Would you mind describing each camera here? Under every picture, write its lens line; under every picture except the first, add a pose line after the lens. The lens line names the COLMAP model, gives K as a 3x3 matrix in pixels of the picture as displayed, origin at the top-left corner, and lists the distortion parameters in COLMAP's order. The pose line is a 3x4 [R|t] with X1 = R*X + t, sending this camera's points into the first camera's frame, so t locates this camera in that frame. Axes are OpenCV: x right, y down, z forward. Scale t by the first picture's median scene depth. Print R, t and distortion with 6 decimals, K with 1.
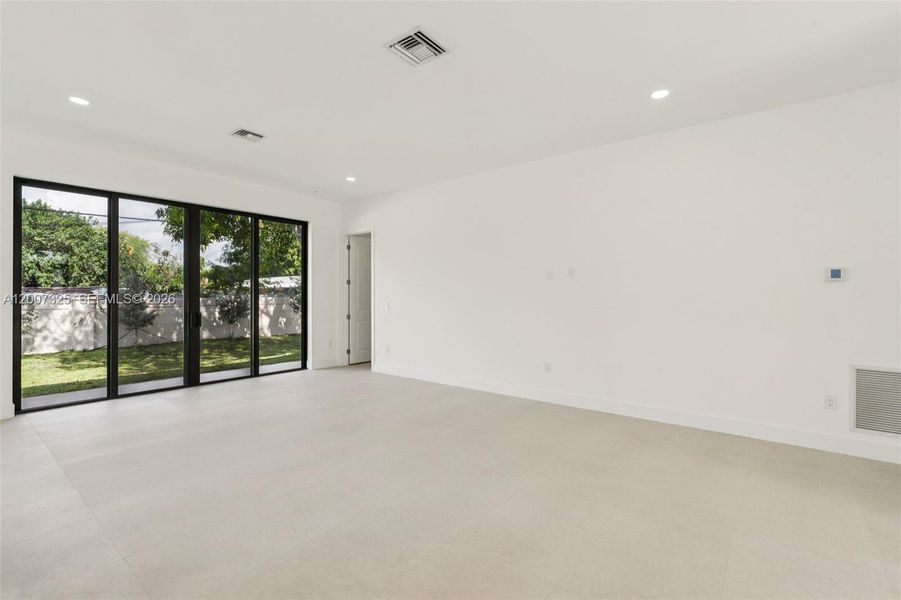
lens RADIAL K [[417.1, 0, 431.0], [0, 417.1, 296.2], [0, 0, 1]] dist [-0.008642, 0.002729]
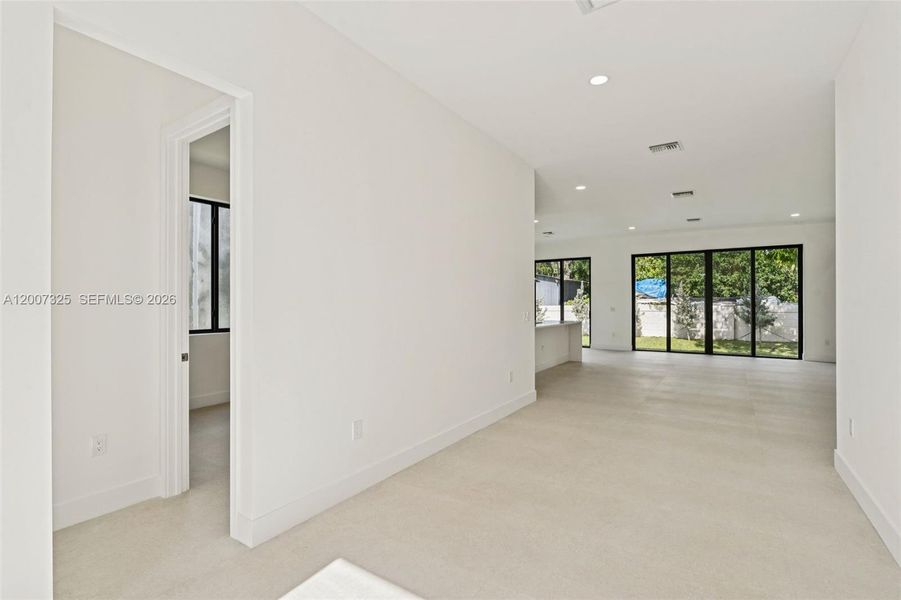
lens RADIAL K [[417.1, 0, 447.4], [0, 417.1, 303.5], [0, 0, 1]] dist [-0.008642, 0.002729]
pose [[0.093836, -0.003041, -0.995583, 0.831442], [0.001849, 0.999994, -0.002880, 0.004253], [0.995586, -0.001571, 0.093841, -0.191705]]
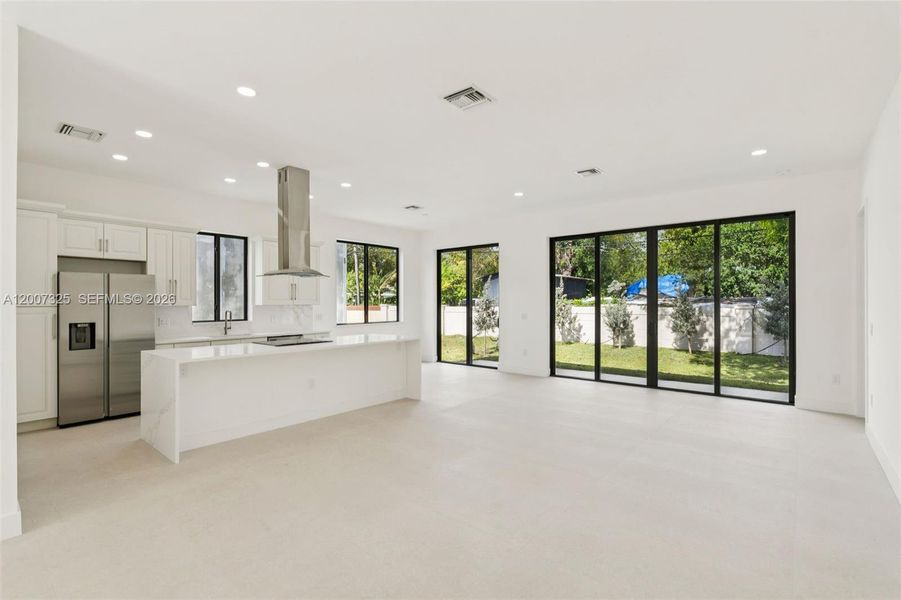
lens RADIAL K [[413.3, 0, 455.5], [0, 413.3, 302.3], [0, 0, 1]] dist [-0.002634, -0.000215]
pose [[-0.016724, -0.001460, -0.999859, 0.444263], [0.000678, 0.999999, -0.001472, -0.011776], [0.999860, -0.000702, -0.016723, 0.382247]]
